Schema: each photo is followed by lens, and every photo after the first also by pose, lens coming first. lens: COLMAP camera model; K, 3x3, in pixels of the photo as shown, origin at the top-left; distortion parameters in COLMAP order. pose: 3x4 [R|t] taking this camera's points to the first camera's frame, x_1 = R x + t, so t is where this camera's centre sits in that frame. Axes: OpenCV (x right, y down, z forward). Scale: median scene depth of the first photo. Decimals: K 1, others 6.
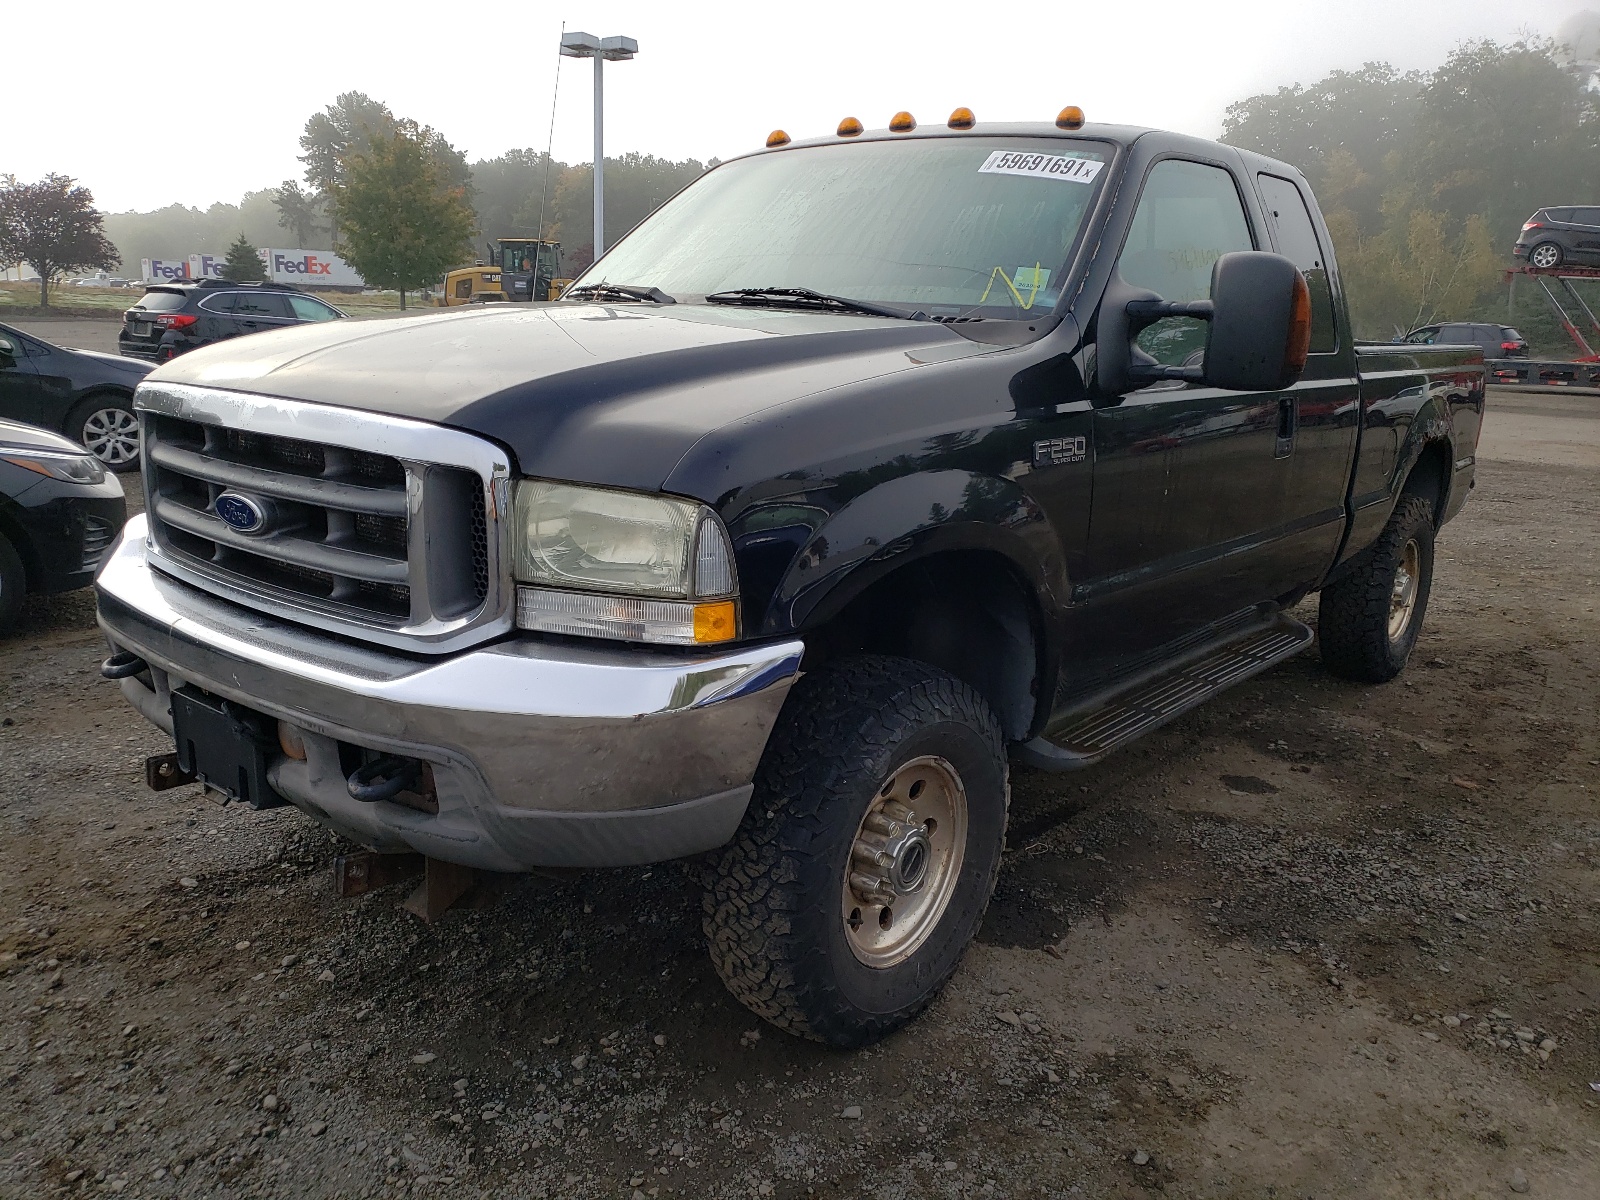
lens RADIAL K [[1209.3, 0, 805.2], [0, 1209.3, 621.9], [0, 0, 1]] dist [0.045572, 0.008537]
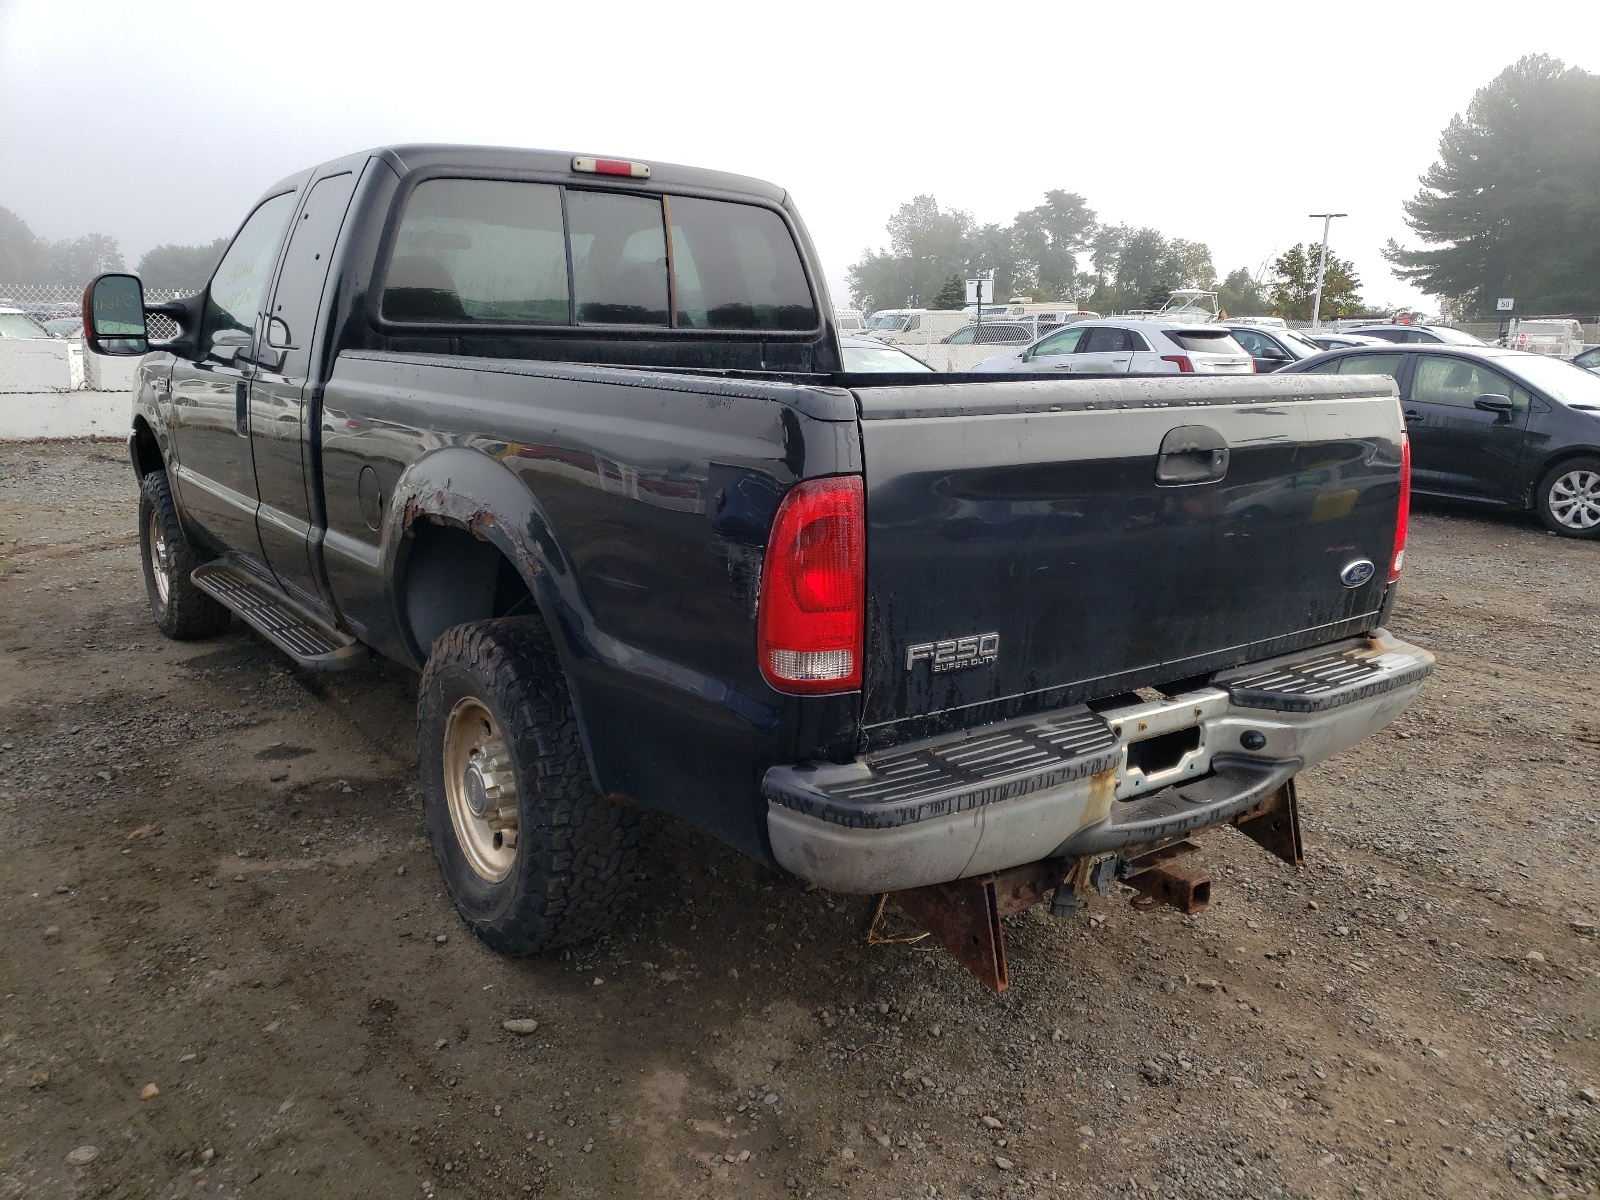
lens RADIAL K [[1232.0, 0, 777.8], [0, 1232.0, 598.2], [0, 0, 1]] dist [0.074410, -0.001199]
pose [[-0.239978, 0.174190, -0.955023, 1.120448], [-0.264246, 0.934903, 0.236920, -0.322419], [0.934122, 0.309217, -0.178327, 1.359545]]
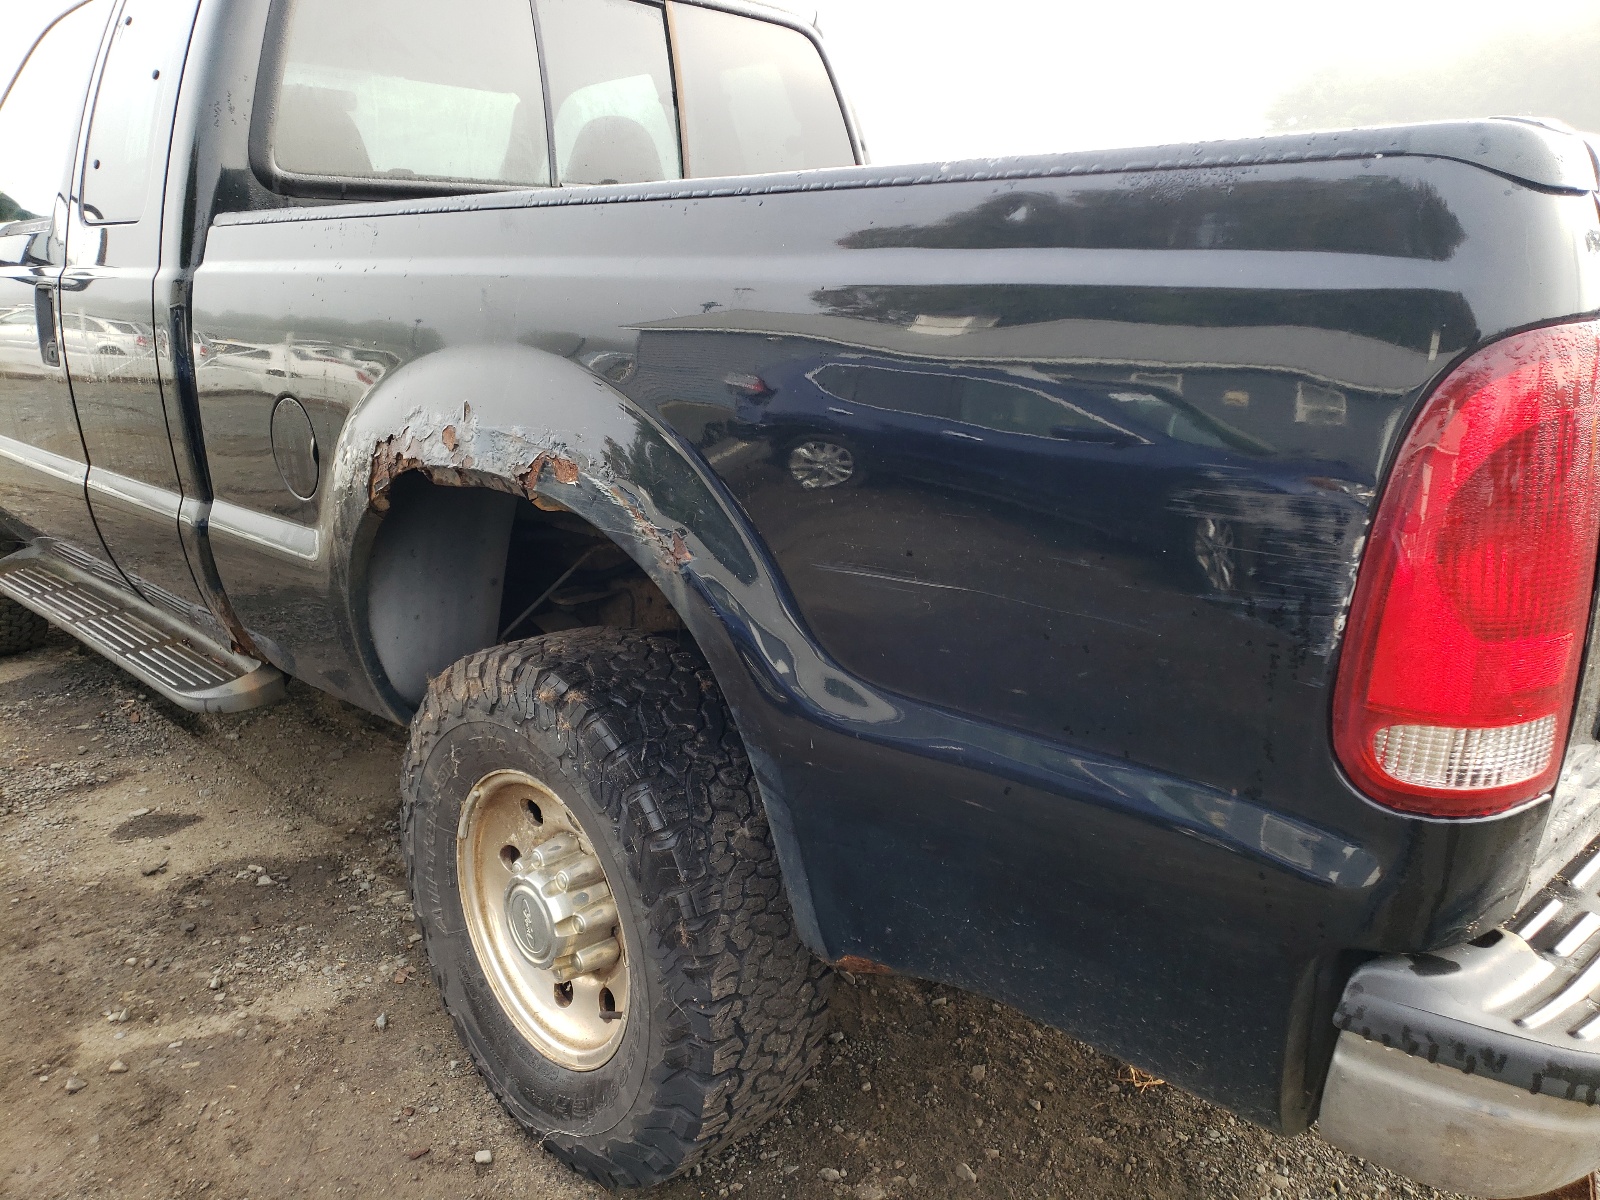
lens RADIAL K [[1209.3, 0, 805.2], [0, 1209.3, 621.9], [0, 0, 1]] dist [0.045572, 0.008537]
pose [[-0.087387, 0.238679, -0.967159, 0.896395], [-0.253293, 0.933641, 0.253293, -0.240677], [0.963434, 0.267109, -0.021132, 1.191018]]
